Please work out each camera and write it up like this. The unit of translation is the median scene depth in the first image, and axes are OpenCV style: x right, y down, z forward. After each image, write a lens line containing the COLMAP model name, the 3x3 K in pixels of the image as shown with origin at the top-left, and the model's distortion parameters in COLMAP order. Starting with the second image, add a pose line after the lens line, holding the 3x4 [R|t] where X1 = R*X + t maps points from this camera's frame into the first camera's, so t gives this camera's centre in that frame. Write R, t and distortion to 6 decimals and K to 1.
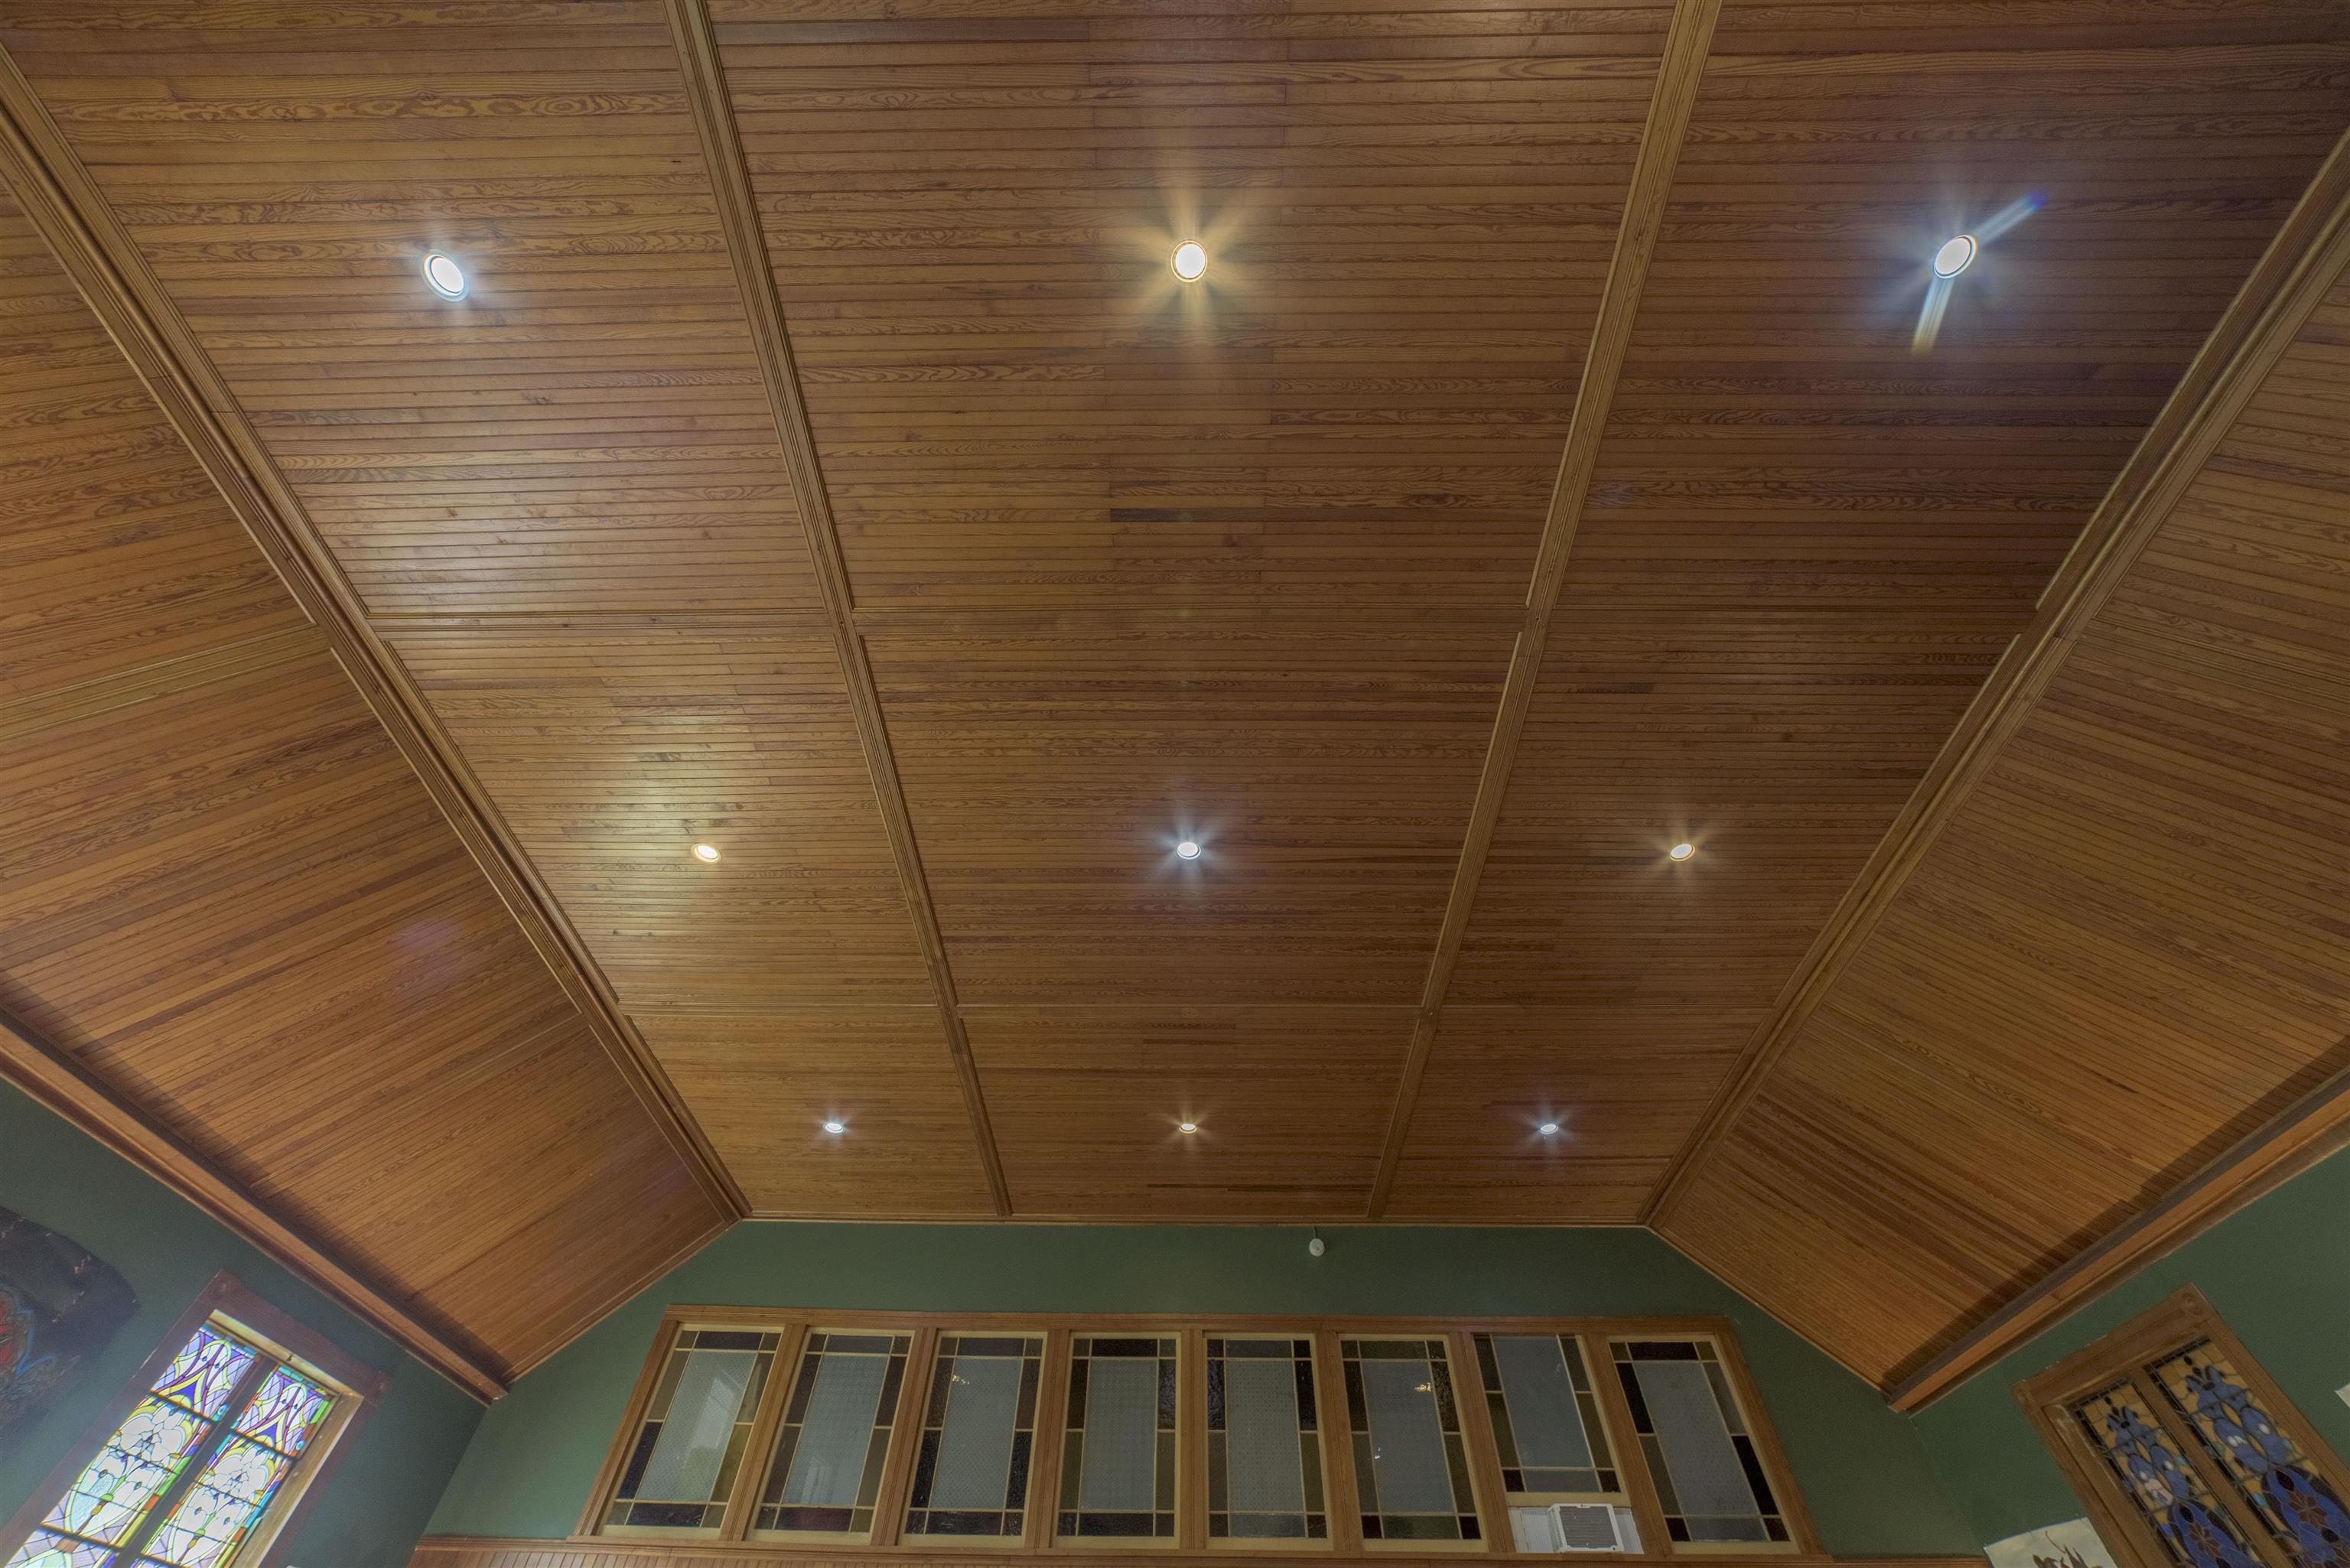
lens RADIAL K [[898.9, 0, 1178.3], [0, 898.9, 799.3], [0, 0, 1]] dist [-0.019417, 0.007594]
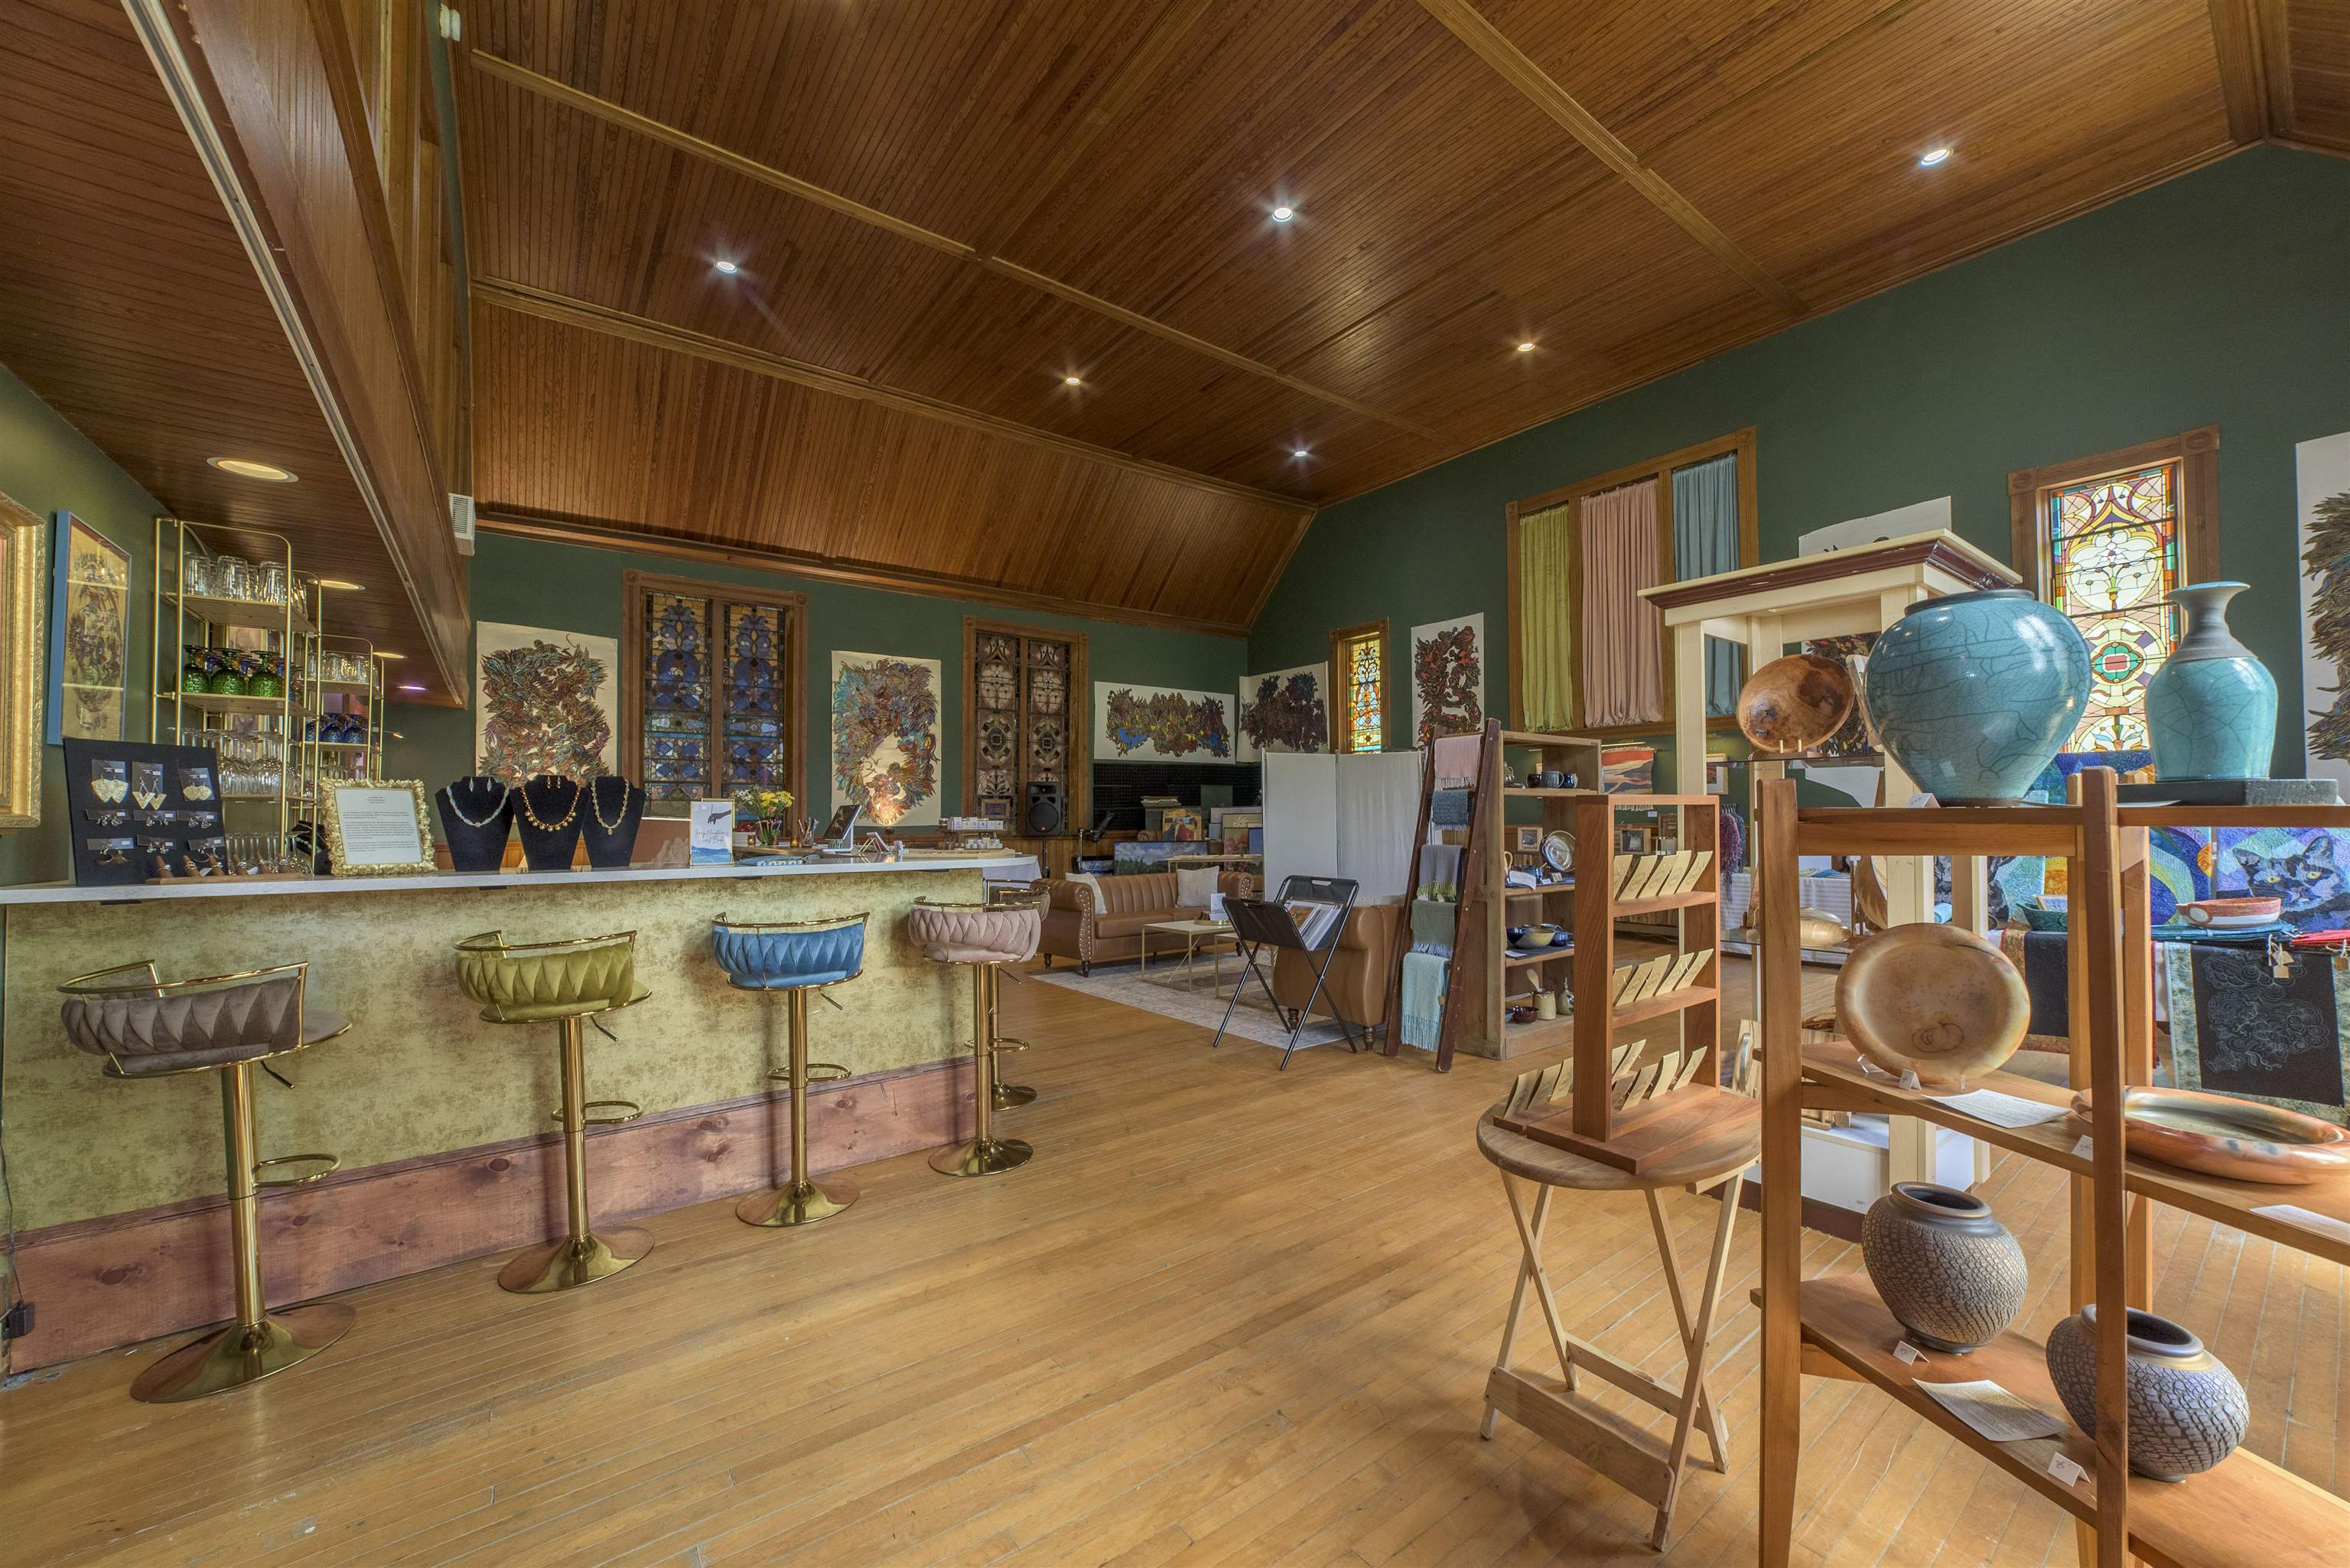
lens RADIAL K [[898.9, 0, 1178.3], [0, 898.9, 799.3], [0, 0, 1]] dist [-0.019417, 0.007594]
pose [[-0.615027, 0.010575, 0.788435, -0.652288], [-0.609982, 0.627247, -0.484235, 0.945103], [-0.499665, -0.778748, -0.379323, 0.733327]]
